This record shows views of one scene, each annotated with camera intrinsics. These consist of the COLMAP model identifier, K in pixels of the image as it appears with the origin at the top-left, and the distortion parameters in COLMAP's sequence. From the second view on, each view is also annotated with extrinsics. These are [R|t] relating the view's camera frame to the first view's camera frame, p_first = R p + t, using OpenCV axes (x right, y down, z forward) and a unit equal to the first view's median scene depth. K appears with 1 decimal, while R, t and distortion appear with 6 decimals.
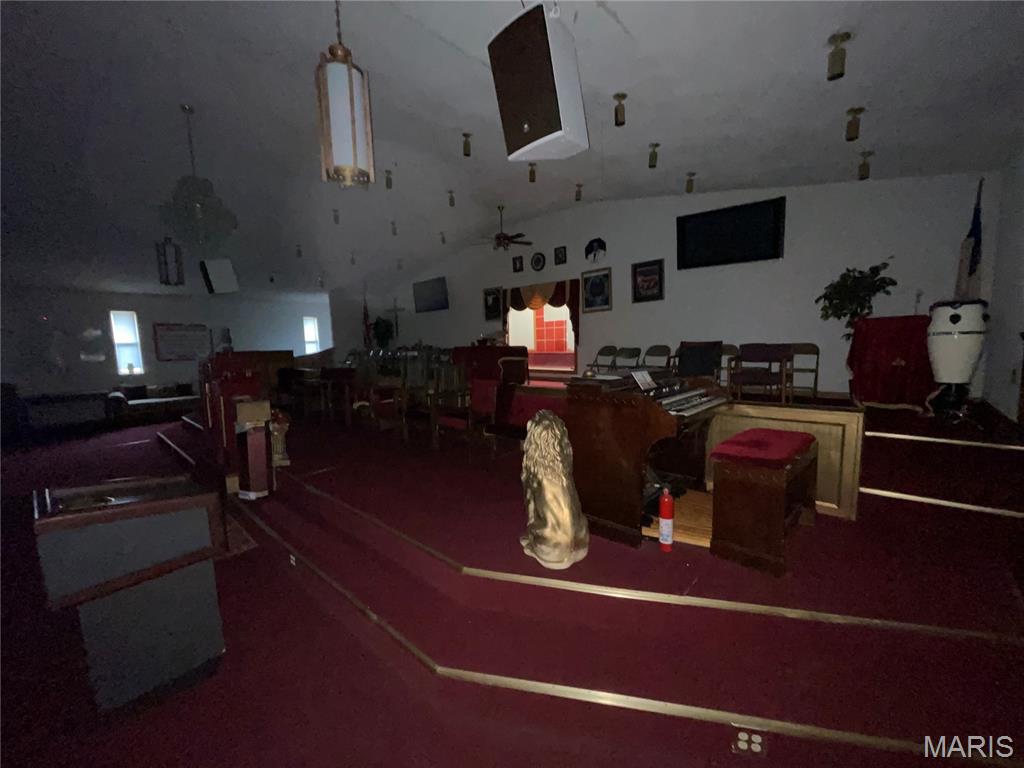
lens RADIAL K [[410.5, 0, 510.2], [0, 410.5, 388.5], [0, 0, 1]] dist [-0.000328, -0.000274]
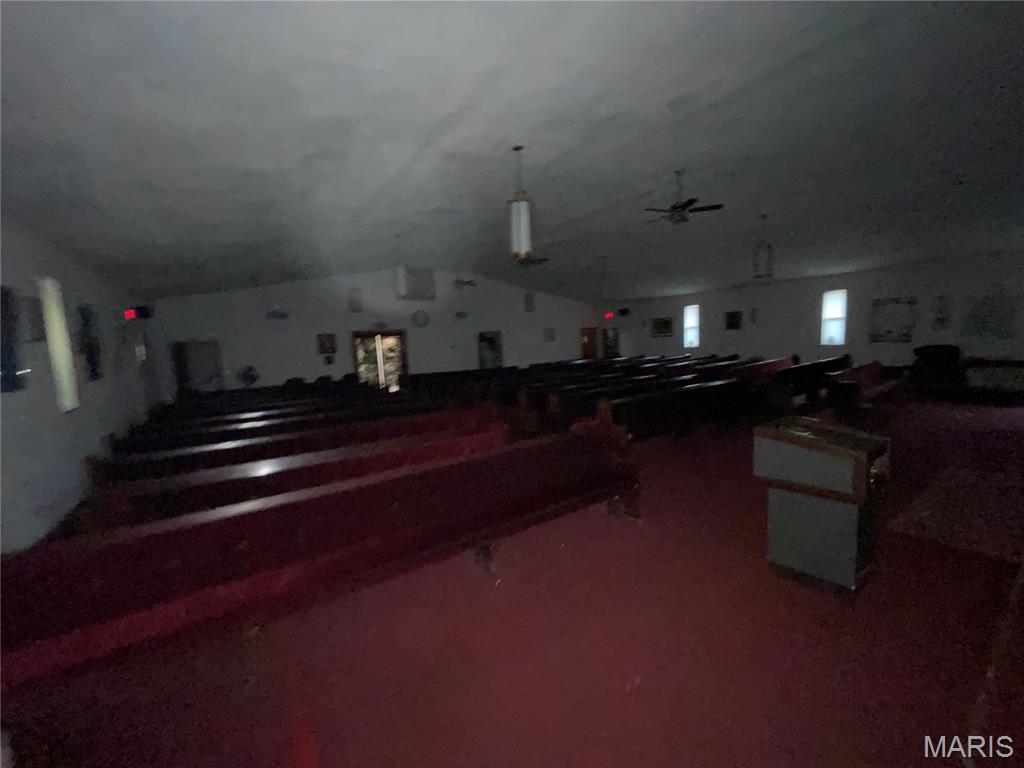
lens RADIAL K [[412.7, 0, 513.3], [0, 412.7, 386.2], [0, 0, 1]] dist [0.000205, 0.000028]
pose [[-0.217444, 0.141942, -0.965697, 0.264269], [-0.054725, 0.986041, 0.157255, -0.024891], [0.974537, 0.087042, -0.206641, 0.121553]]
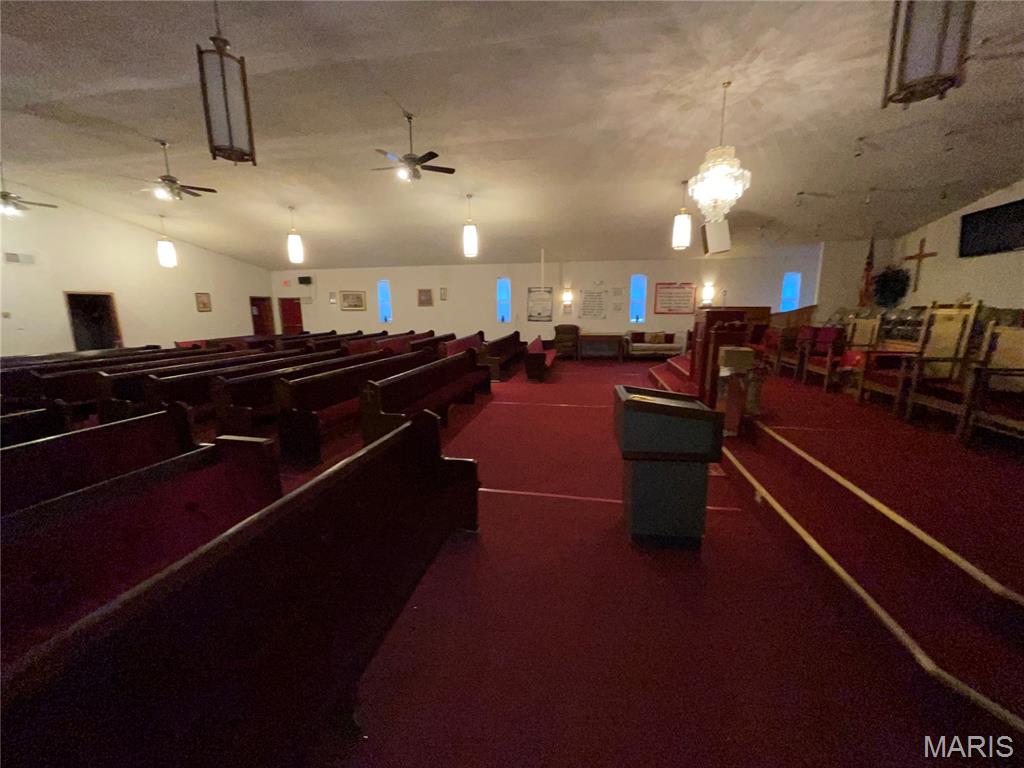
lens RADIAL K [[410.5, 0, 513.2], [0, 410.5, 387.5], [0, 0, 1]] dist [-0.000328, -0.000274]
pose [[0.528386, 0.180680, -0.829556, -0.016026], [-0.100720, 0.983533, 0.150062, 0.023898], [0.843009, 0.004262, 0.537883, -0.092012]]
